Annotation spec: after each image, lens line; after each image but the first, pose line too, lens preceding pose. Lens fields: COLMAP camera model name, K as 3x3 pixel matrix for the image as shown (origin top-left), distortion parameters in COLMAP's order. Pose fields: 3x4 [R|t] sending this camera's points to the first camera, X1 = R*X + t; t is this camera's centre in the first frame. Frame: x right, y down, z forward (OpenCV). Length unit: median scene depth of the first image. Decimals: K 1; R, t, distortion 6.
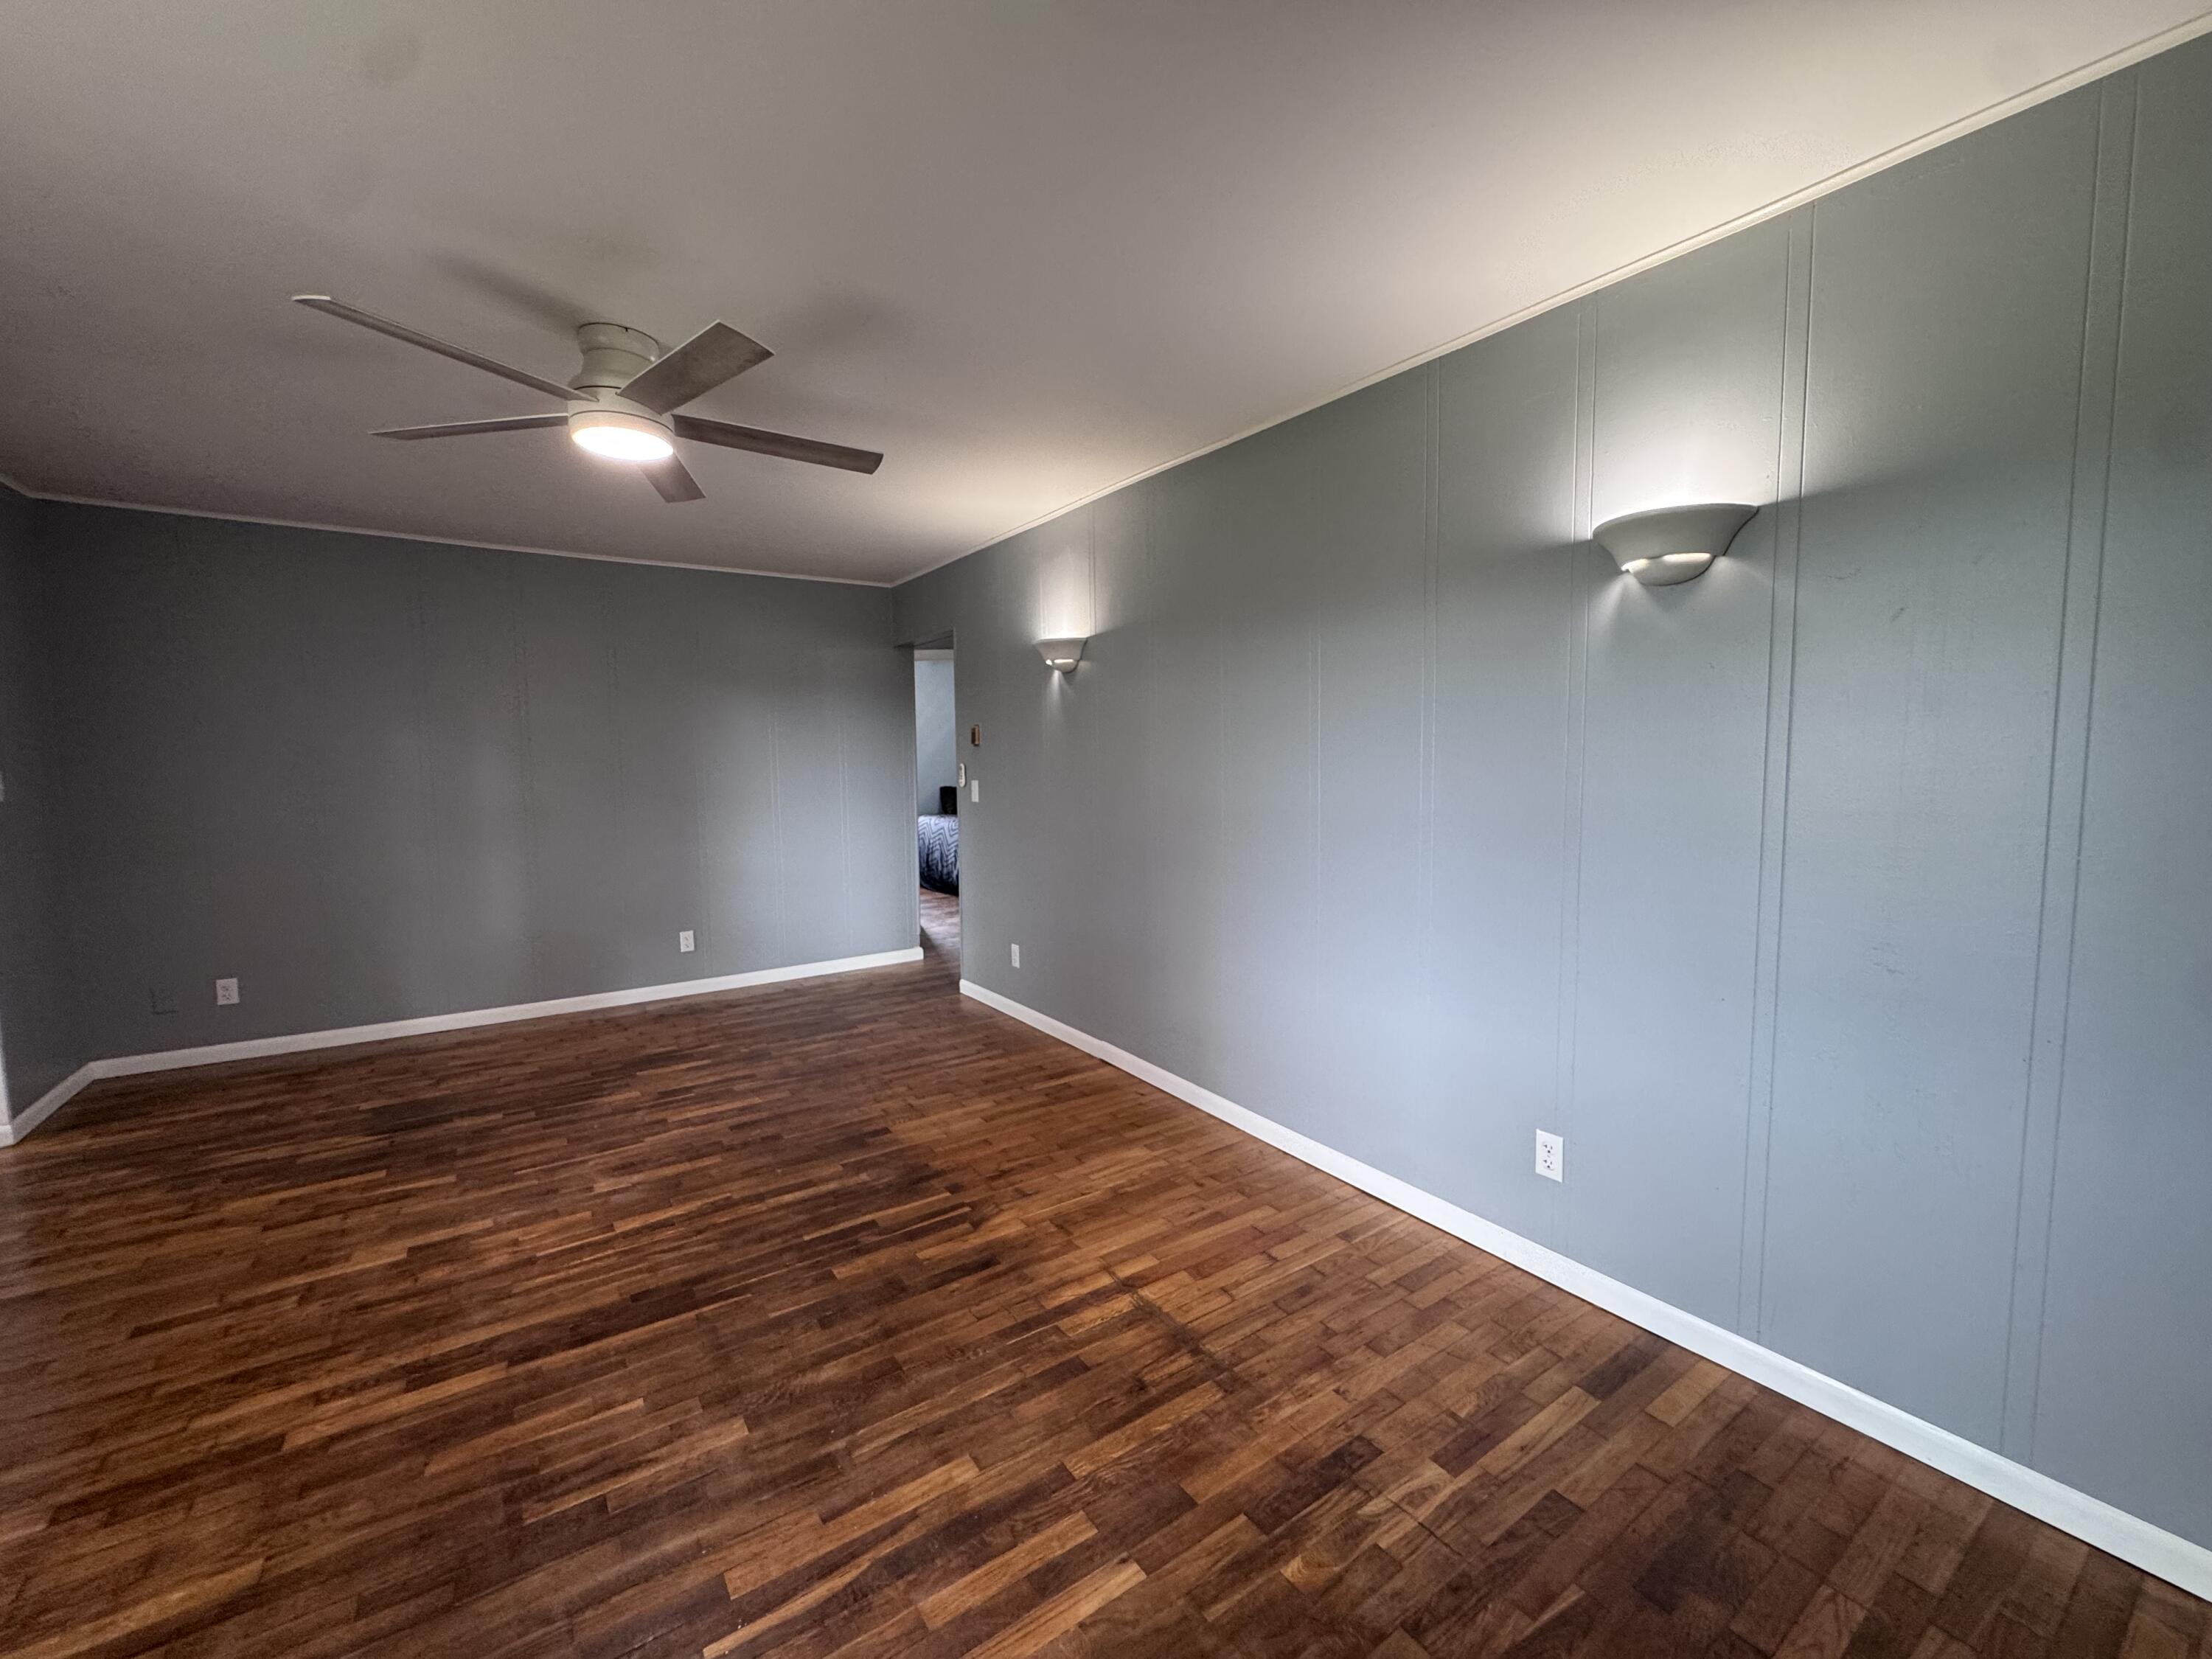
lens RADIAL K [[889.6, 0, 1104.5], [0, 889.6, 822.2], [0, 0, 1]] dist [-0.001480, -0.000054]
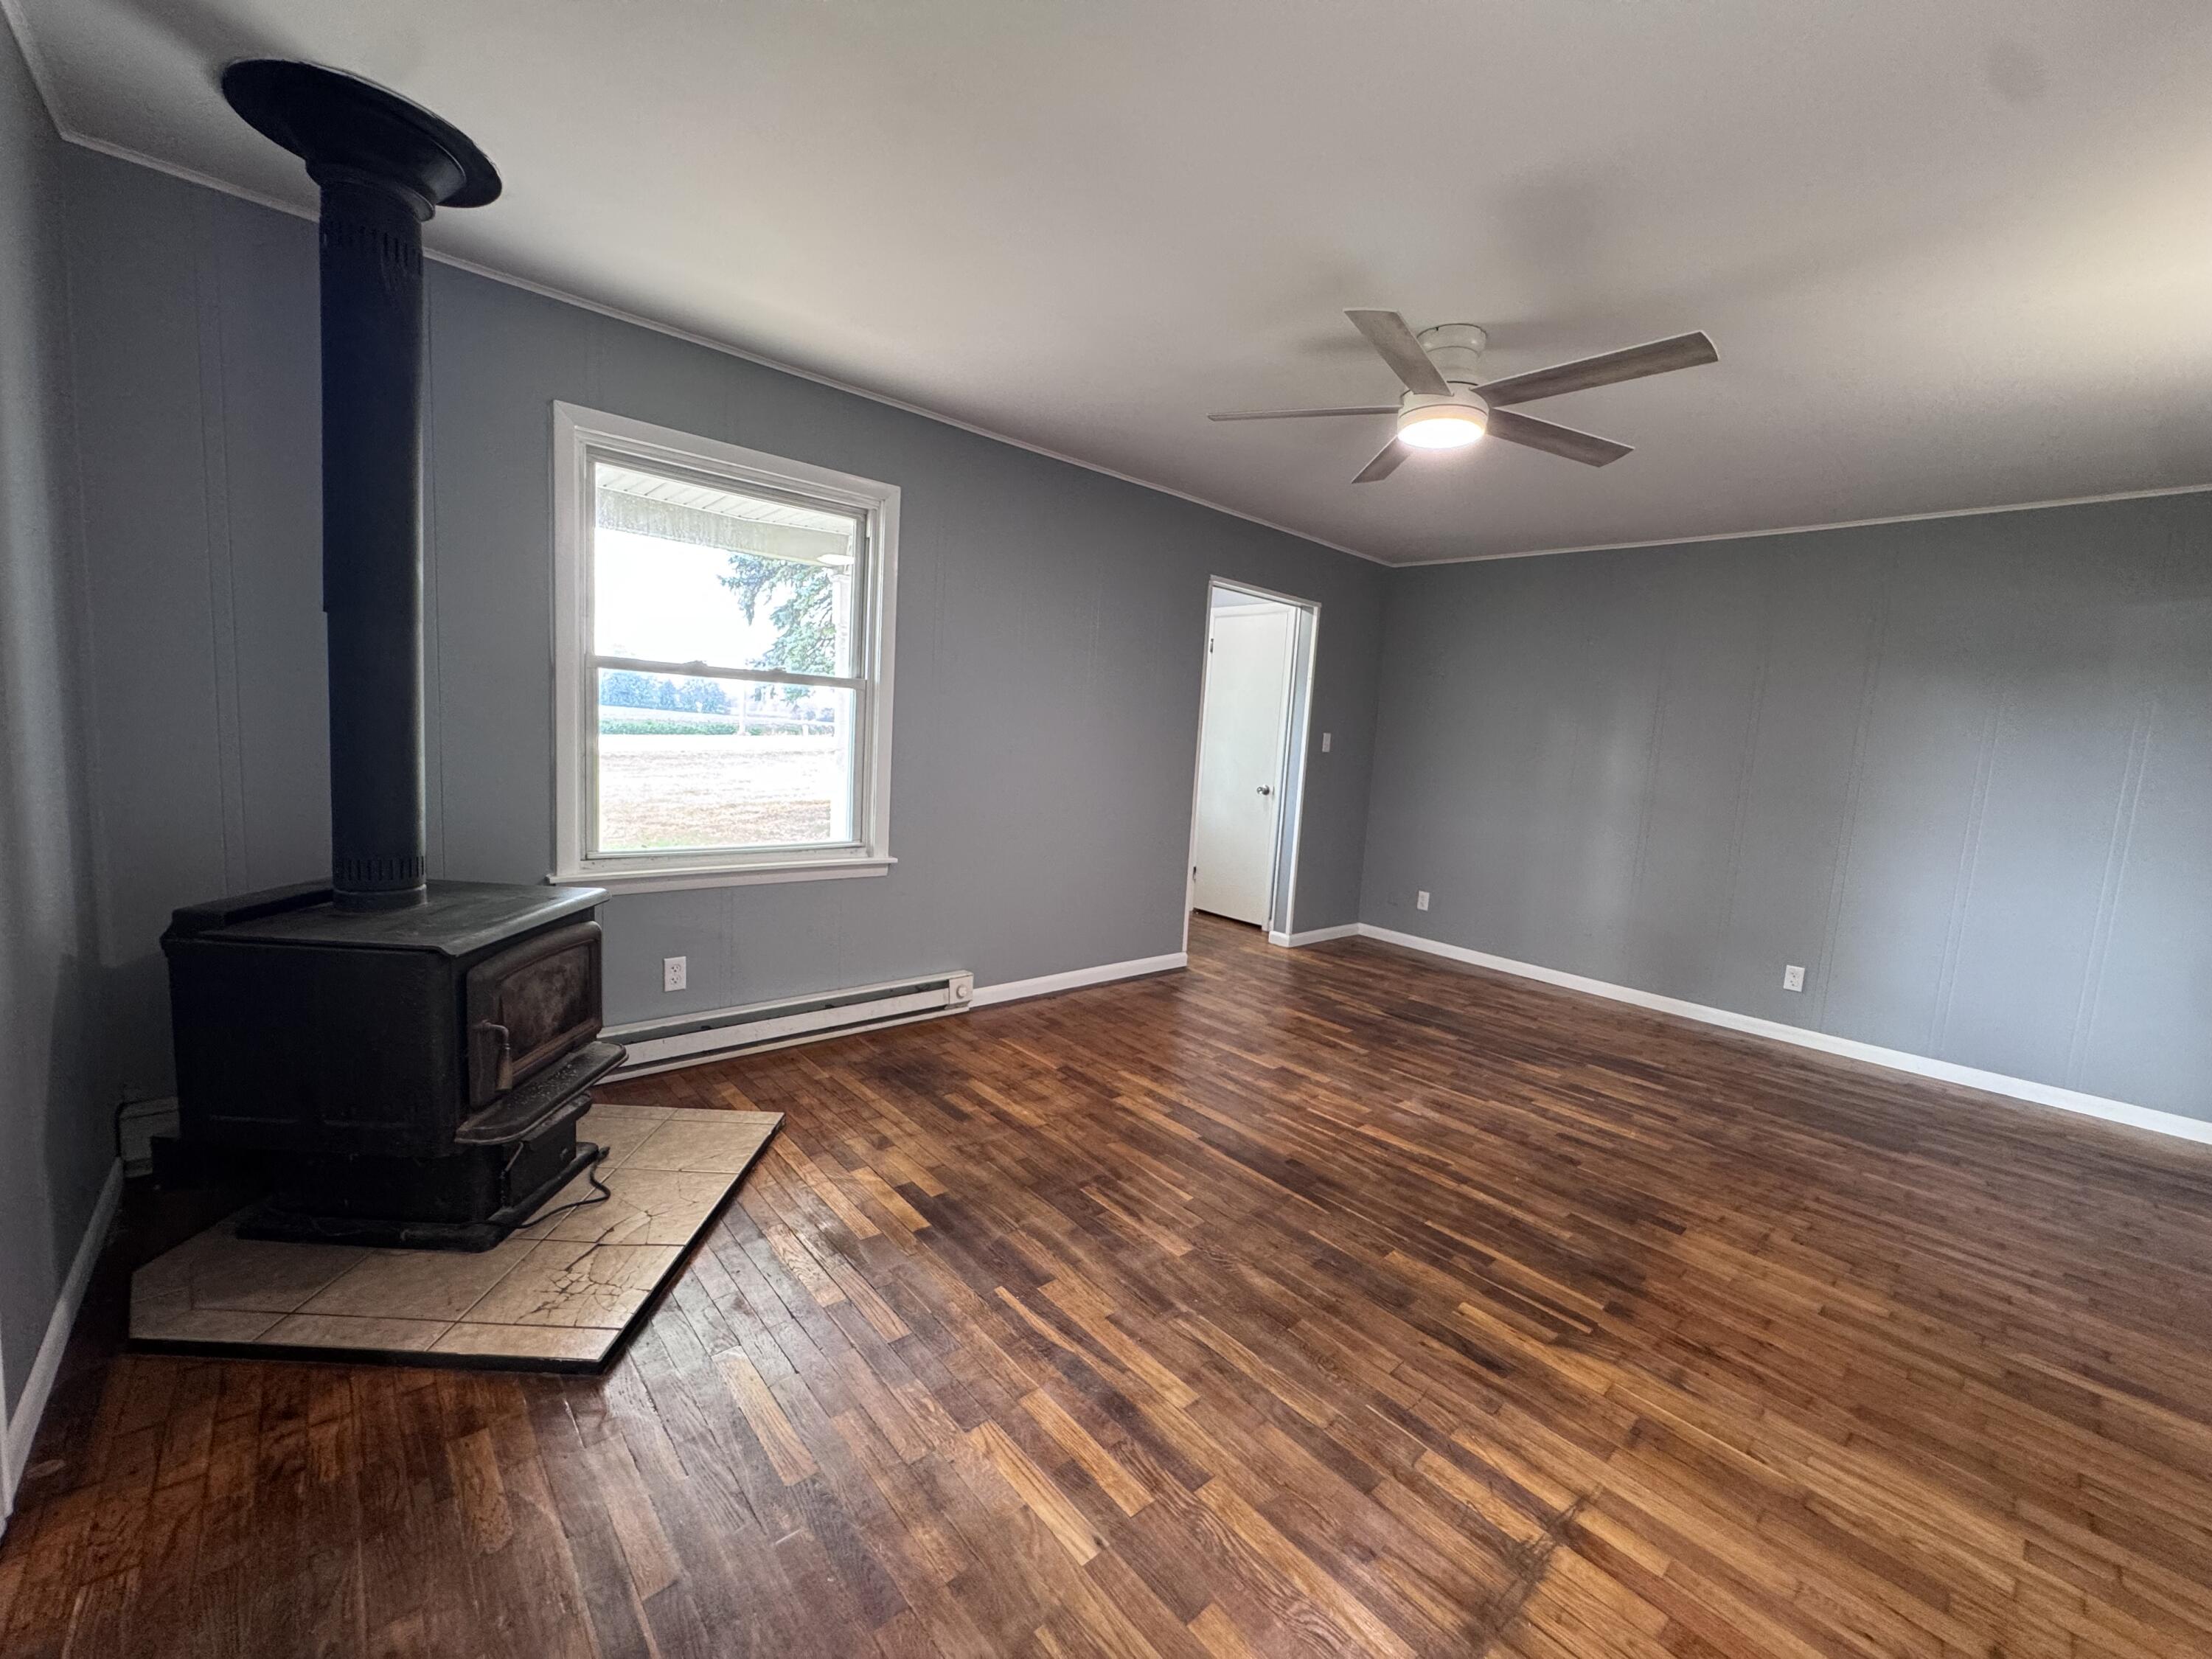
lens RADIAL K [[883.5, 0, 1104.5], [0, 883.5, 825.1], [0, 0, 1]] dist [-0.000785, -0.000119]
pose [[0.125120, 0.123662, -0.984405, 0.535607], [-0.142373, 0.984171, 0.105536, -0.005908], [0.981873, 0.126948, 0.140746, 0.495756]]
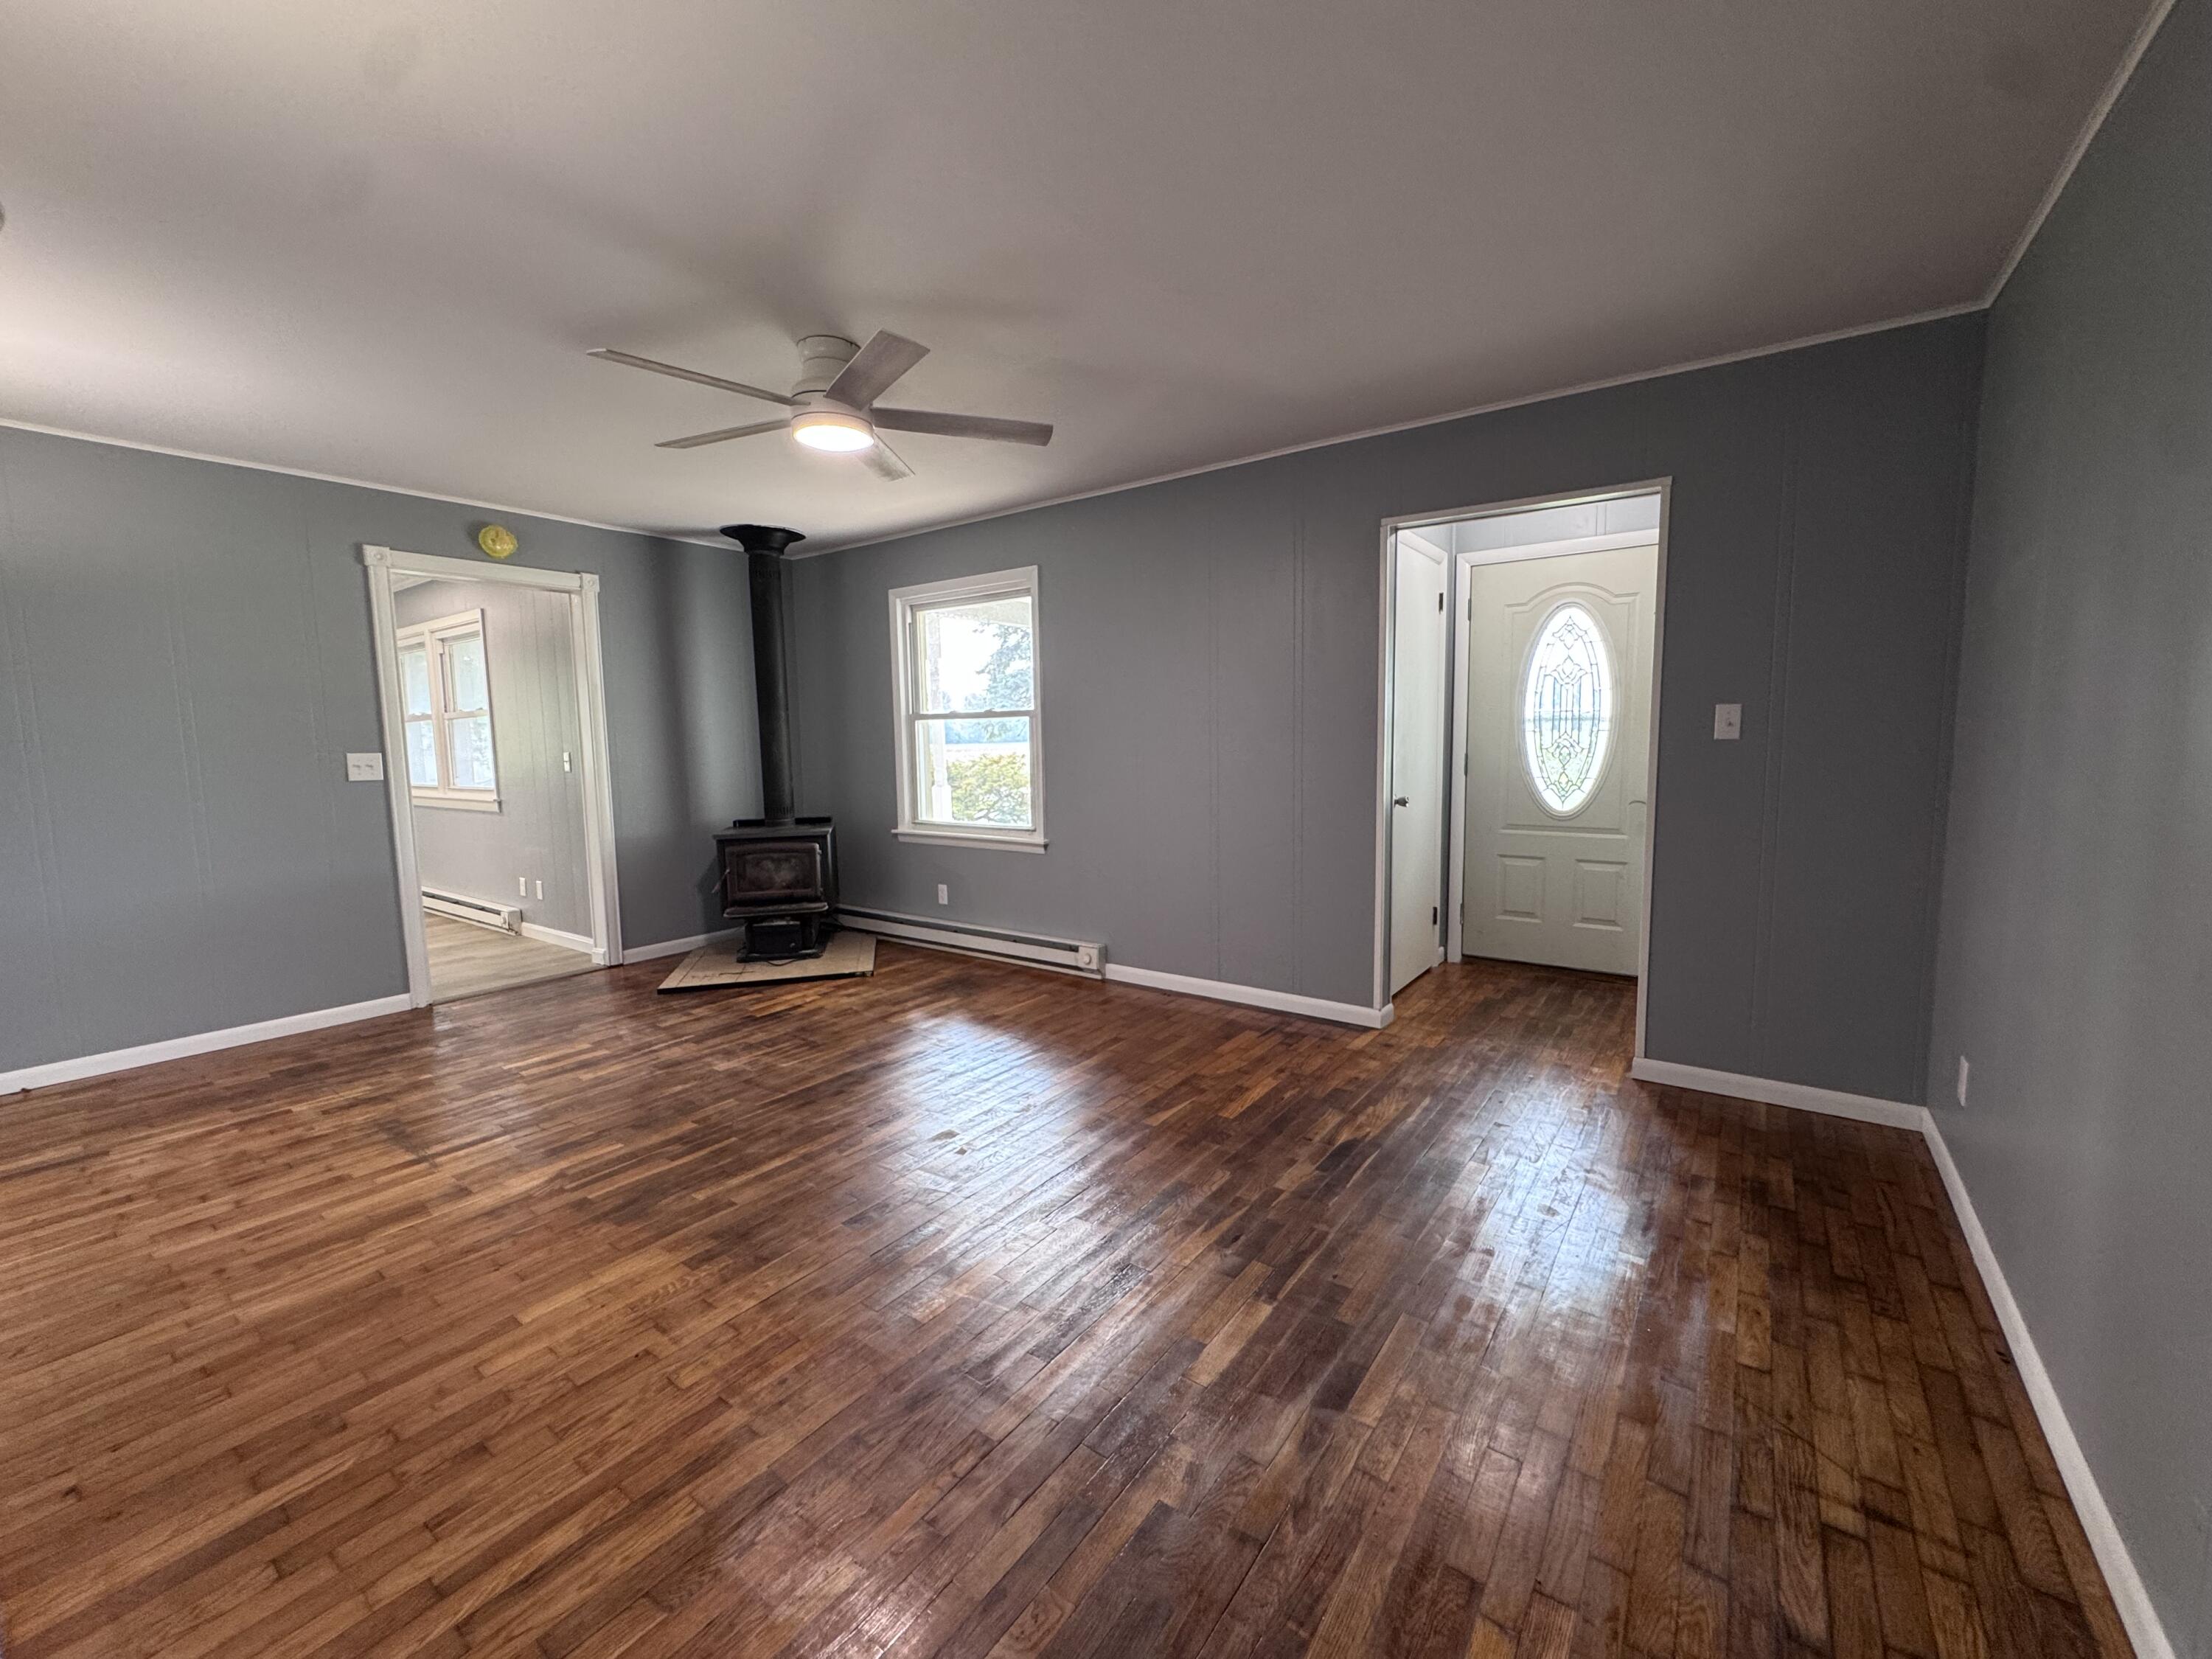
lens RADIAL K [[882.2, 0, 1106.0], [0, 882.2, 829.5], [0, 0, 1]] dist [-0.001255, -0.000461]
pose [[-0.943374, 0.057312, -0.326742, -0.462733], [-0.003137, 0.983378, 0.181545, -0.129937], [0.331715, 0.172290, -0.927513, 2.251341]]
